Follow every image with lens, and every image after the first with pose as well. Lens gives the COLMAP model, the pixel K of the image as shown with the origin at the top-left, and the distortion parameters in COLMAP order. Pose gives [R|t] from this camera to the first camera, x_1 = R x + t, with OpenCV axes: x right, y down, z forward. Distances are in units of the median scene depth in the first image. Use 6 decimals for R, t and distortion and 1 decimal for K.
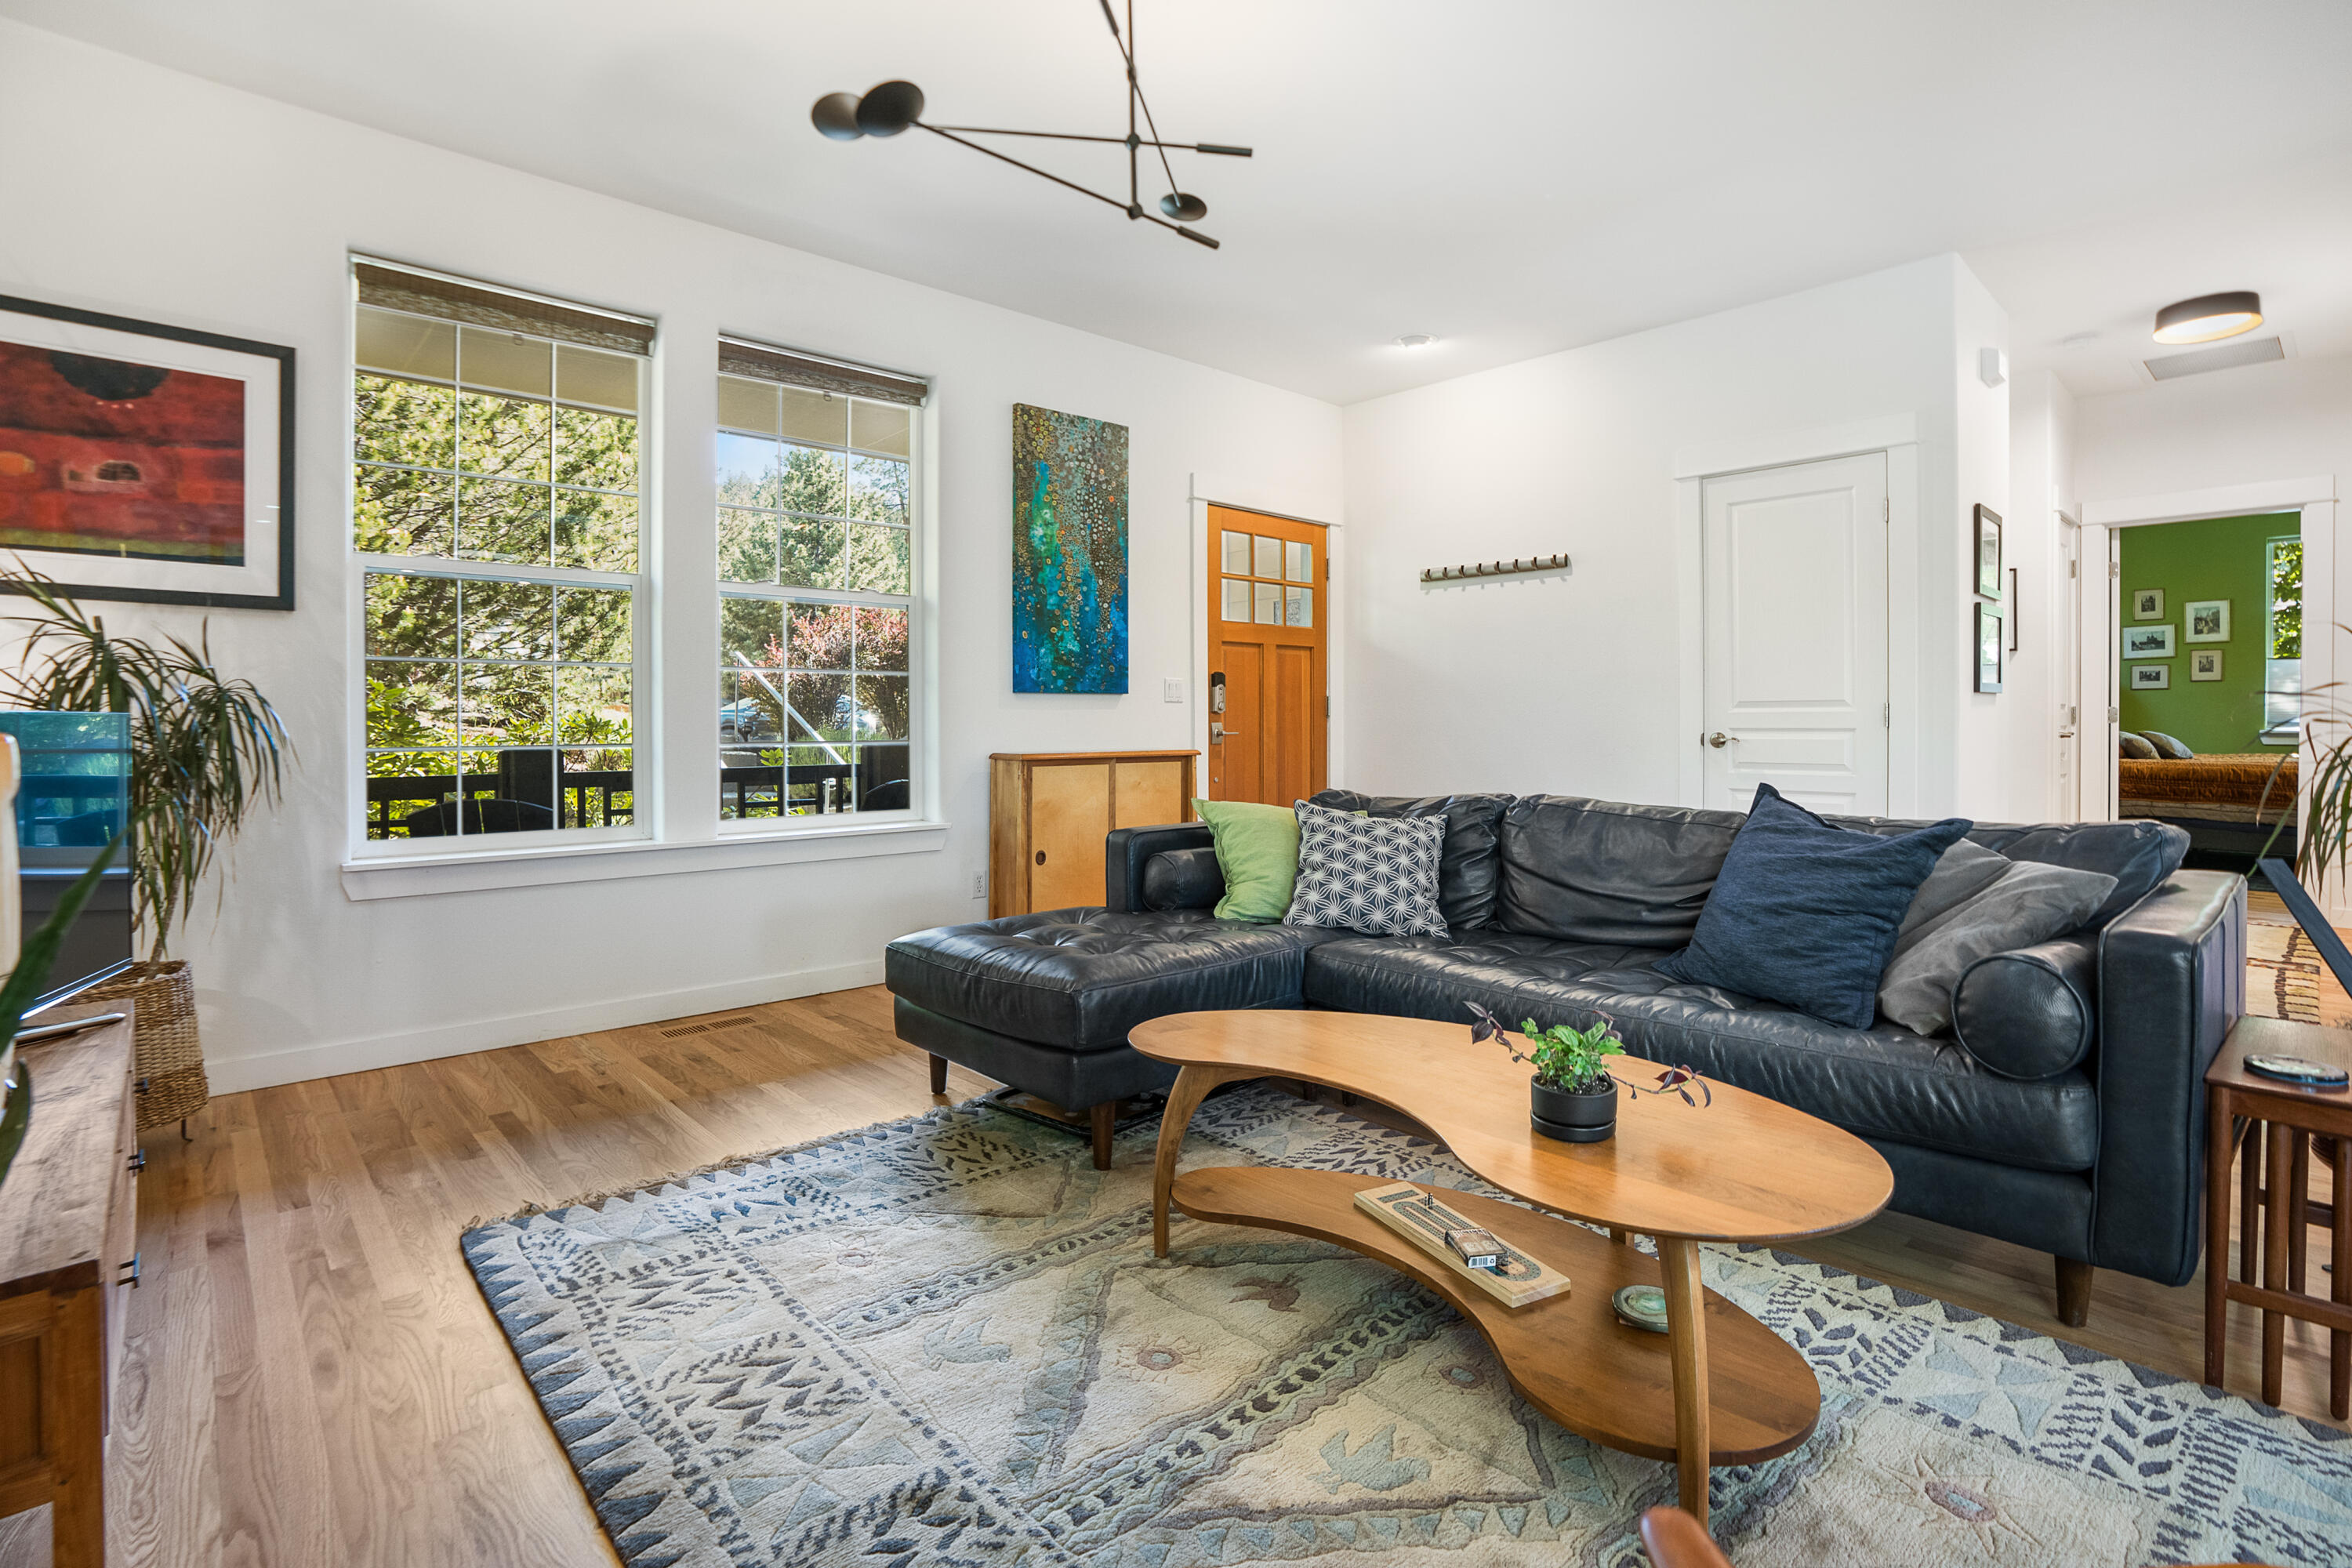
lens RADIAL K [[1119.5, 0, 1175.6], [0, 1119.5, 729.3], [0, 0, 1]] dist [-0.062936, 0.024377]
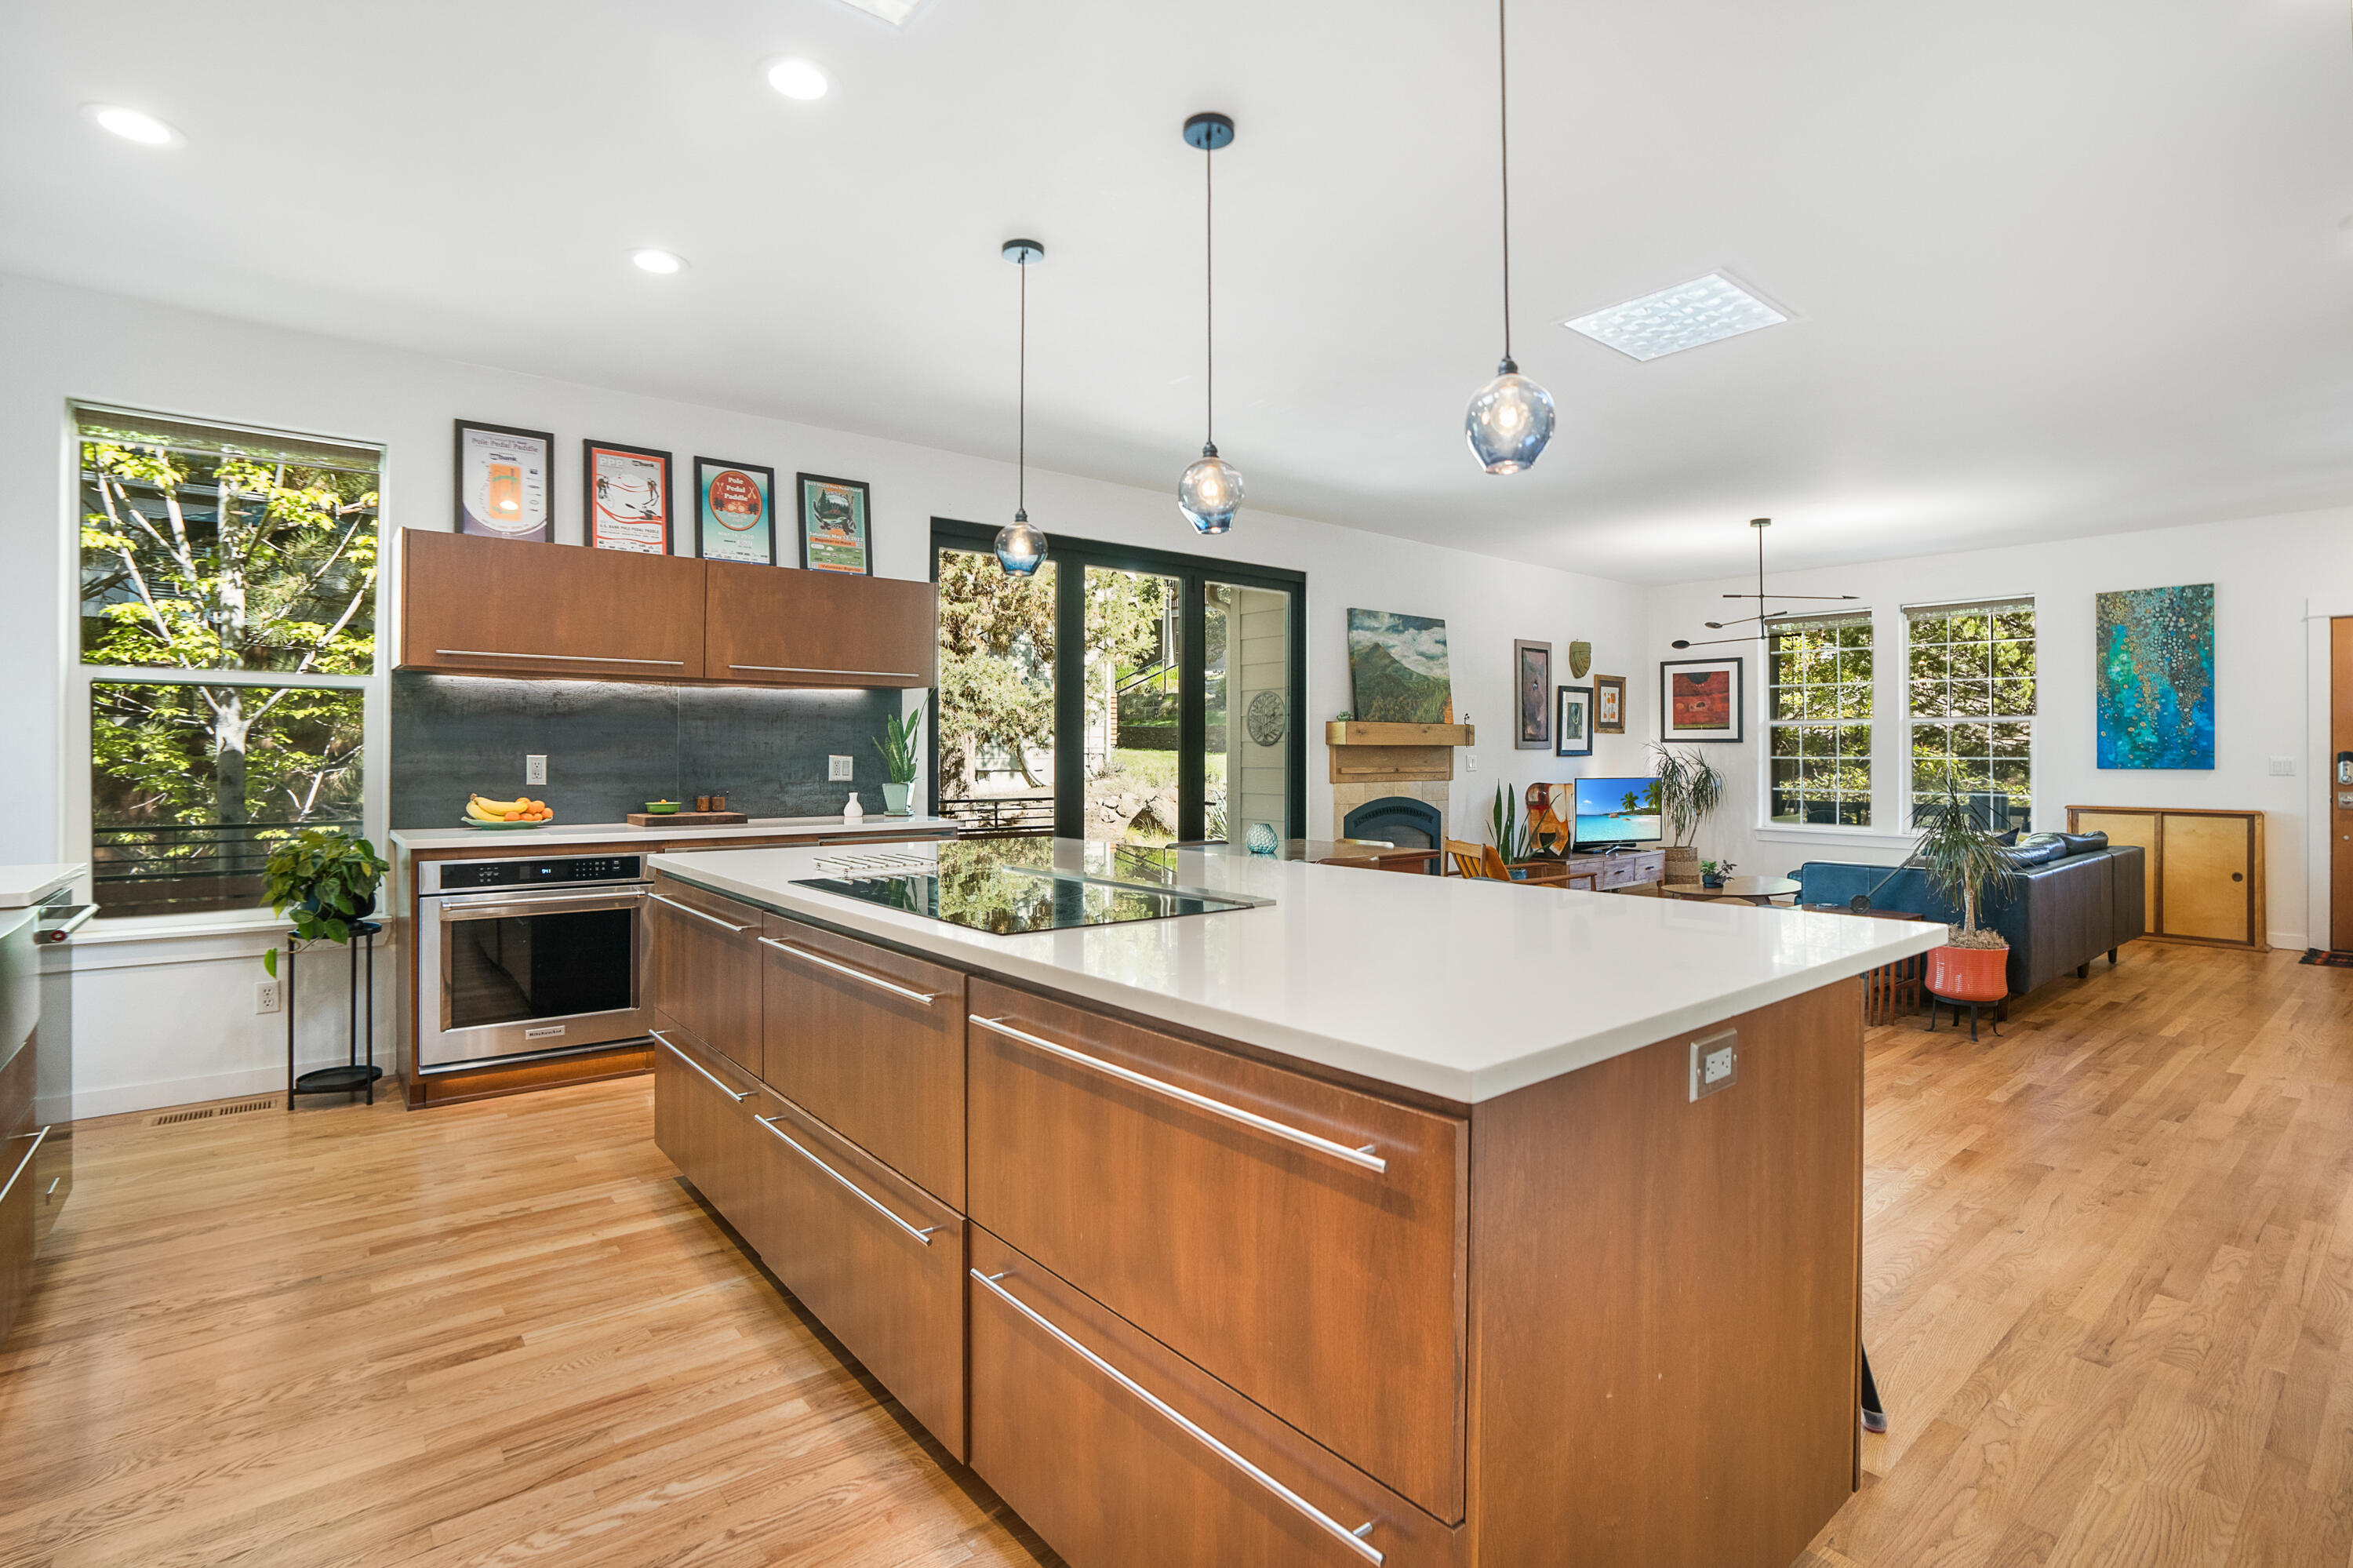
lens RADIAL K [[1120.0, 0, 1174.1], [0, 1120.0, 750.7], [0, 0, 1]] dist [-0.062936, 0.024377]
pose [[-0.060206, 0.000933, -0.998186, 1.810265], [-0.009738, 0.999951, 0.001522, -0.056790], [0.998138, 0.009812, -0.060194, -0.315808]]
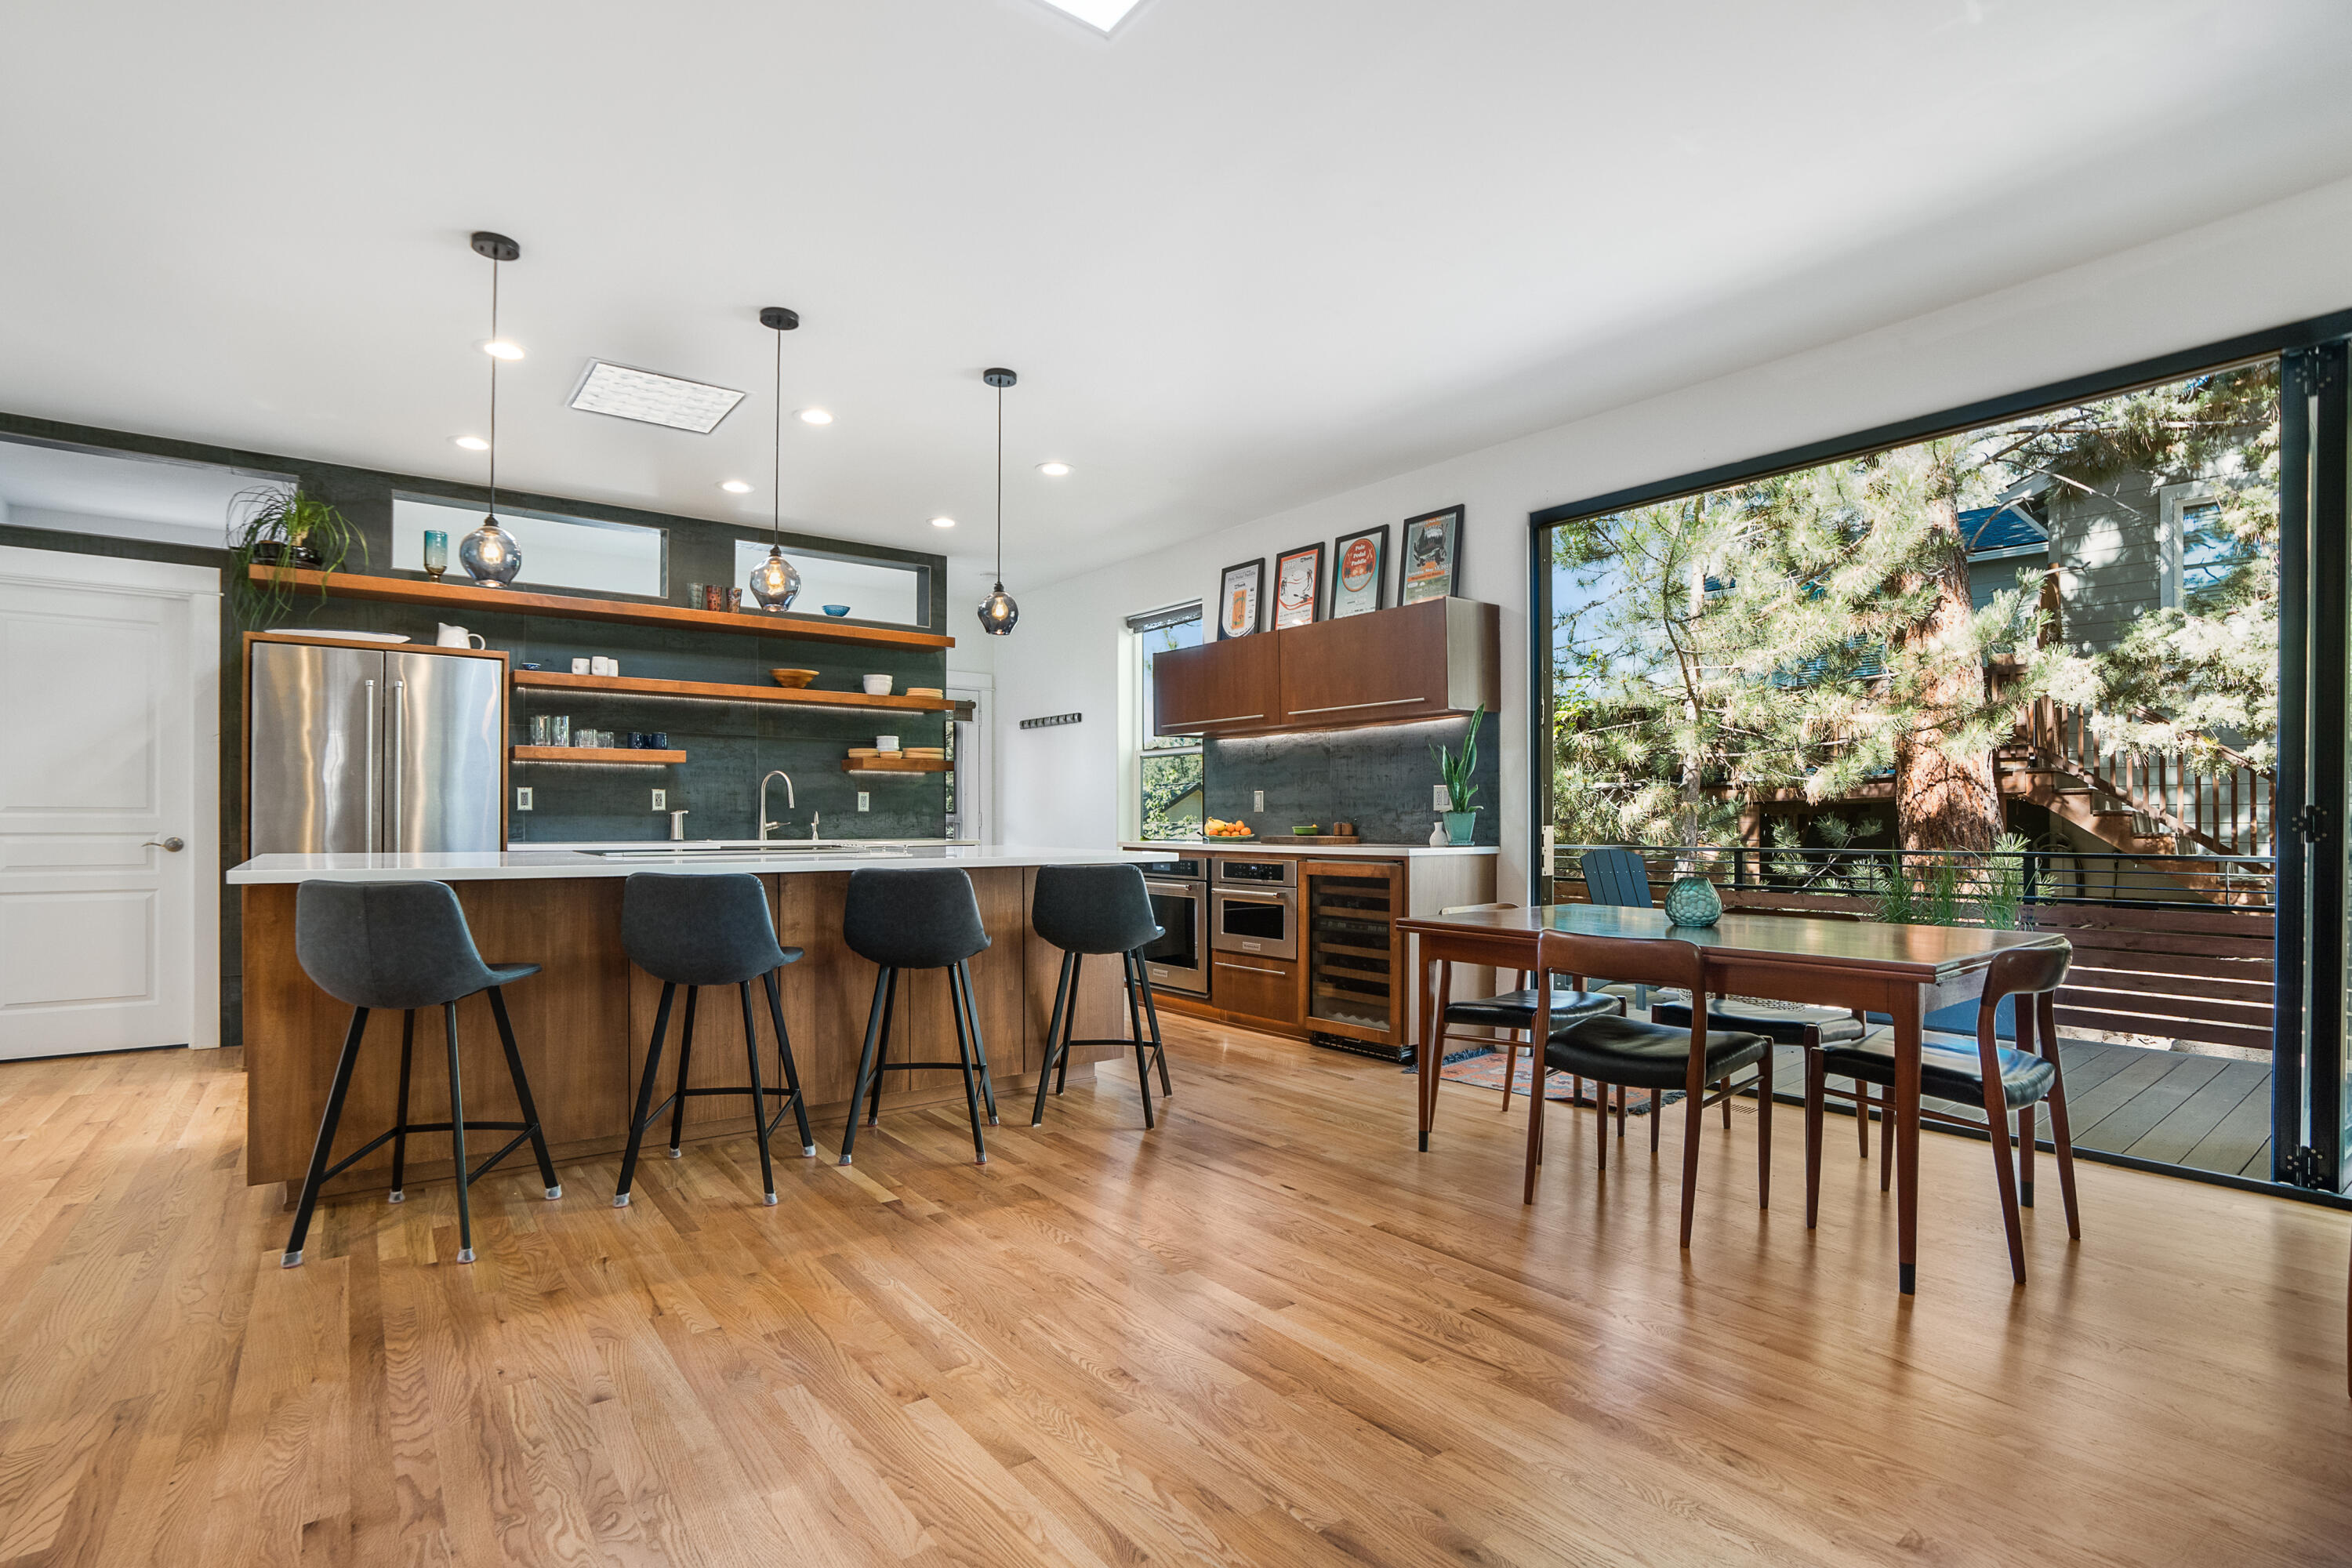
lens RADIAL K [[1119.5, 0, 1170.8], [0, 1119.5, 803.9], [0, 0, 1]] dist [-0.062936, 0.024377]
pose [[-0.995906, 0.007261, 0.090101, 0.732243], [0.006710, 0.999957, -0.006417, -0.016729], [-0.090144, -0.005786, -0.995912, 0.549849]]
